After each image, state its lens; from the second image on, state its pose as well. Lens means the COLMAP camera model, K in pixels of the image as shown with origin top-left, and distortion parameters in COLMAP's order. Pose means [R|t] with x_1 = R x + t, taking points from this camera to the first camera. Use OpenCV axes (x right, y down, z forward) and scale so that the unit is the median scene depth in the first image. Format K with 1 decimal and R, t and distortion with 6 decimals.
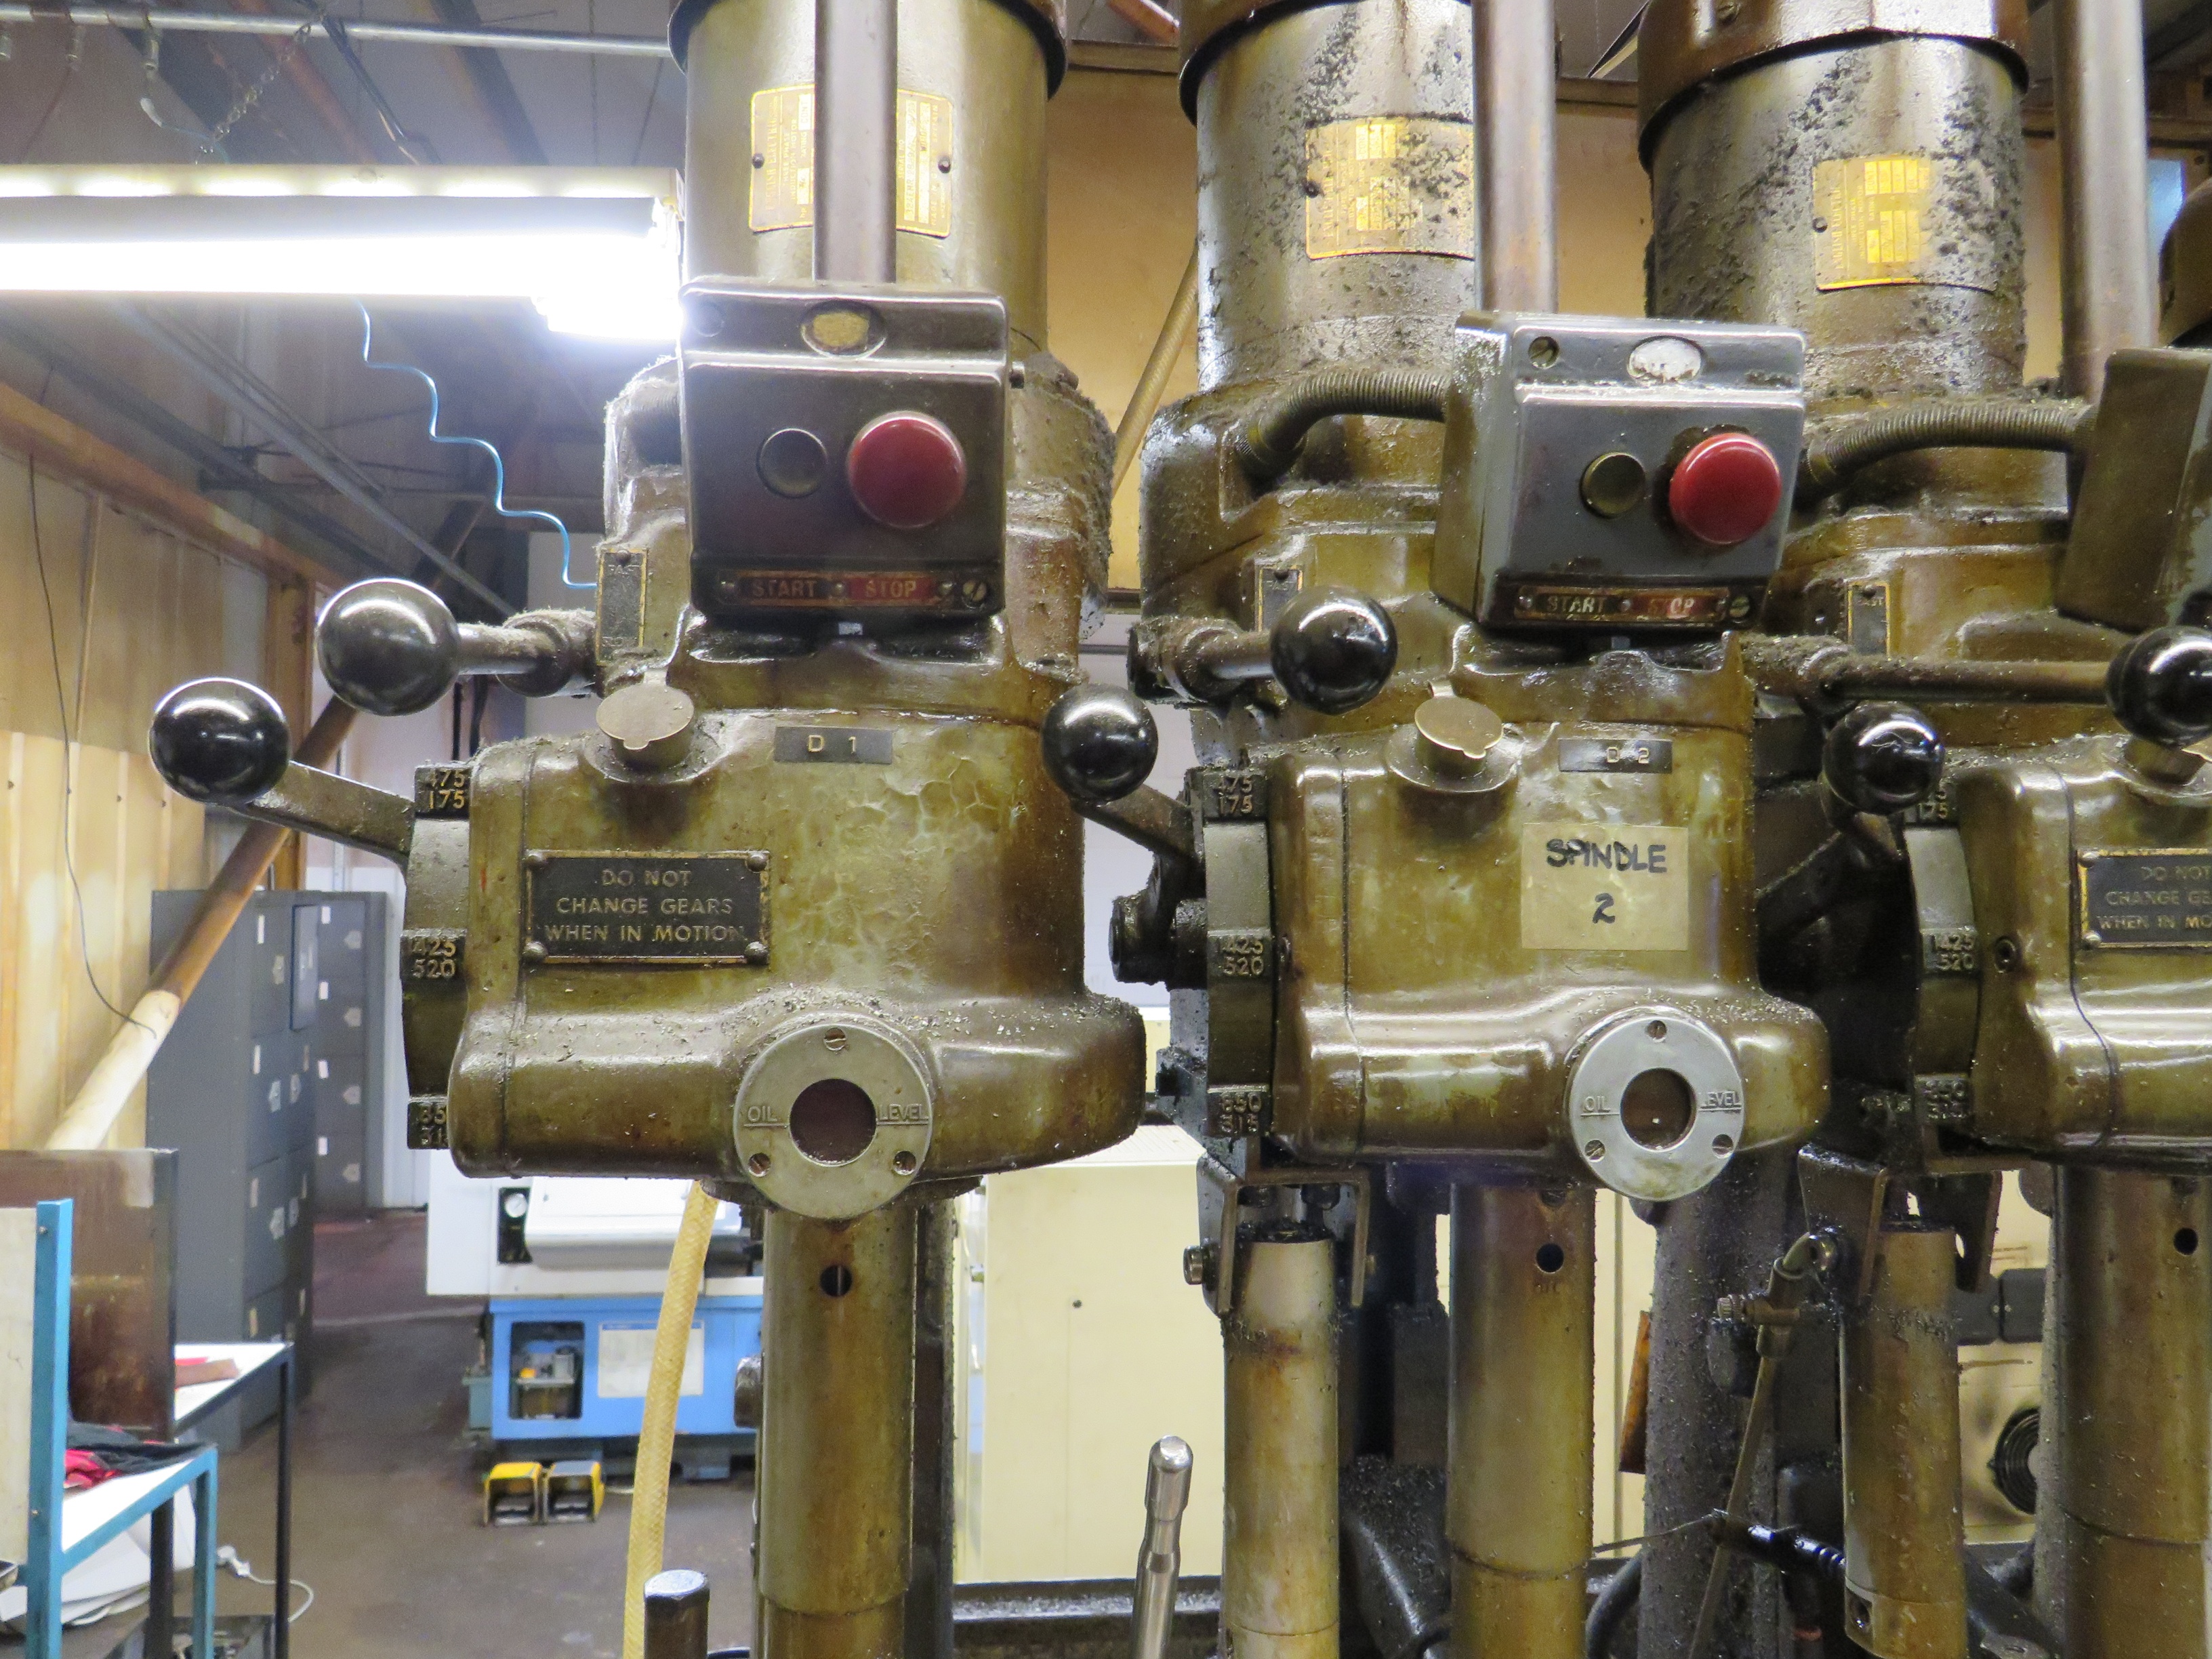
lens RADIAL K [[1566.7, 0, 1085.9], [0, 1566.7, 826.0], [0, 0, 1]] dist [-0.029752, 0.015364]
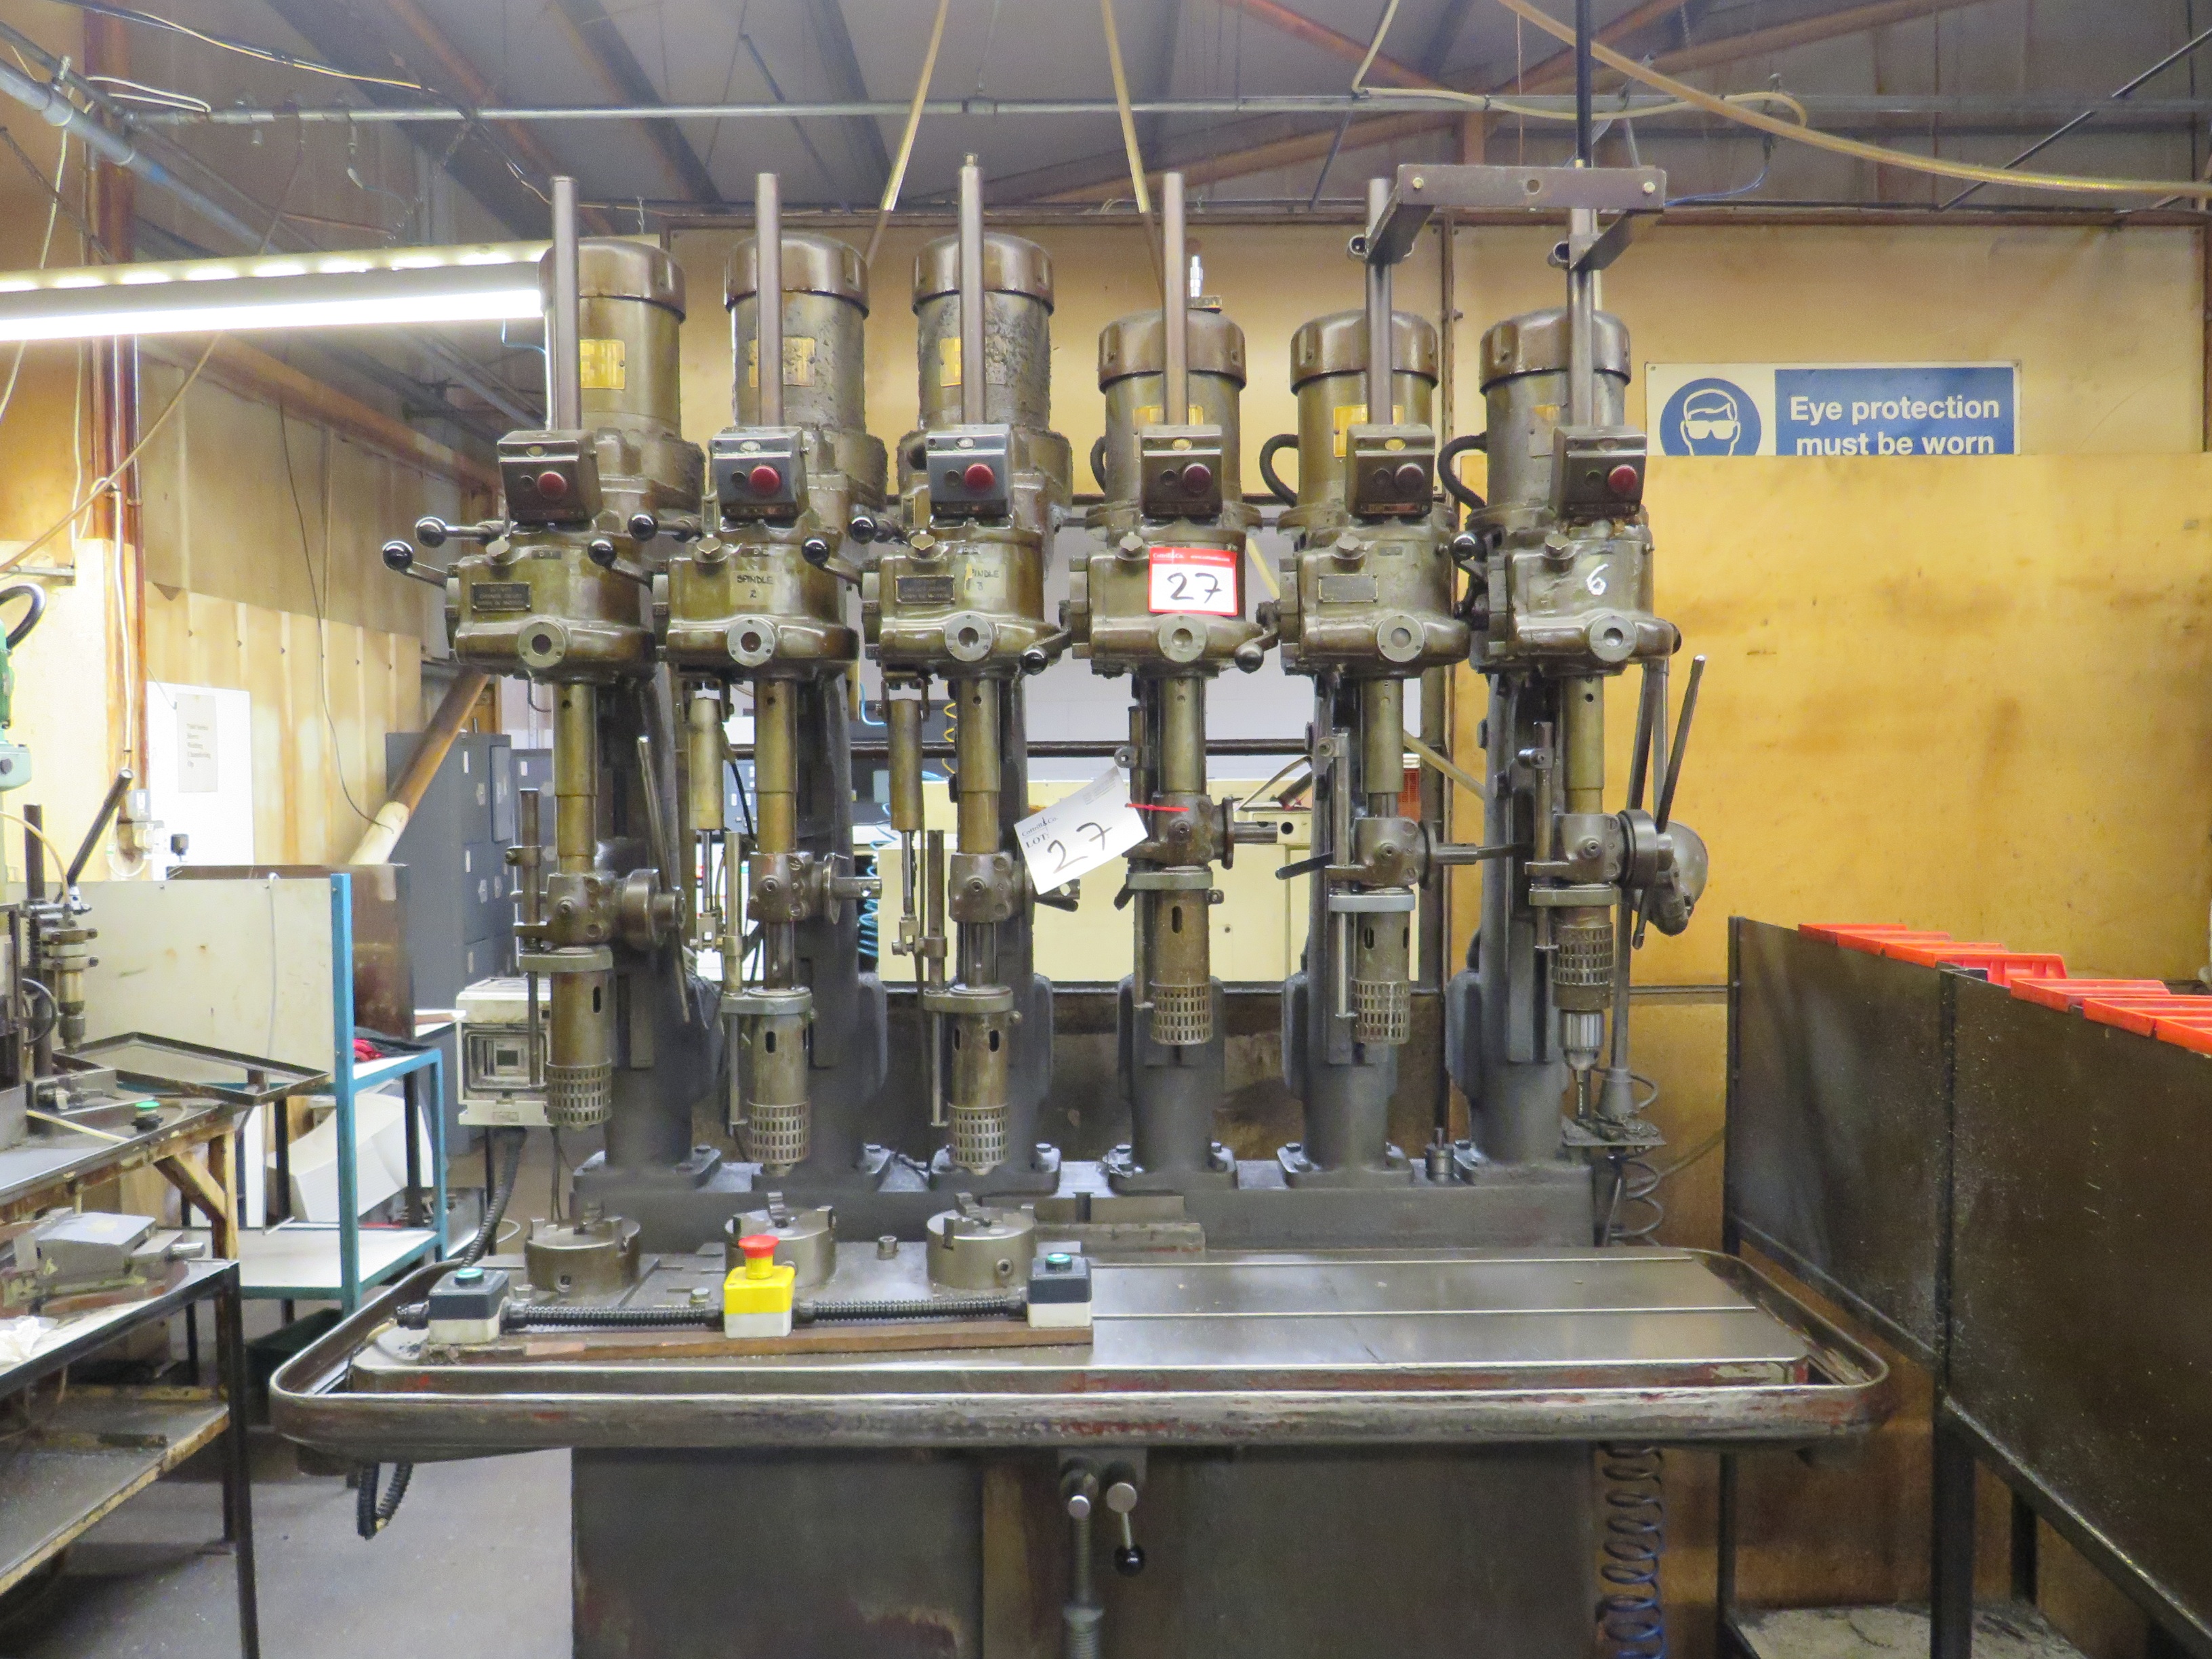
lens RADIAL K [[1566.7, 0, 1114.9], [0, 1566.7, 839.6], [0, 0, 1]] dist [-0.029752, 0.015364]
pose [[0.994546, -0.009055, -0.103903, 0.252258], [0.017778, 0.996363, 0.083331, 0.054784], [0.102770, -0.084724, 0.991090, -0.424443]]
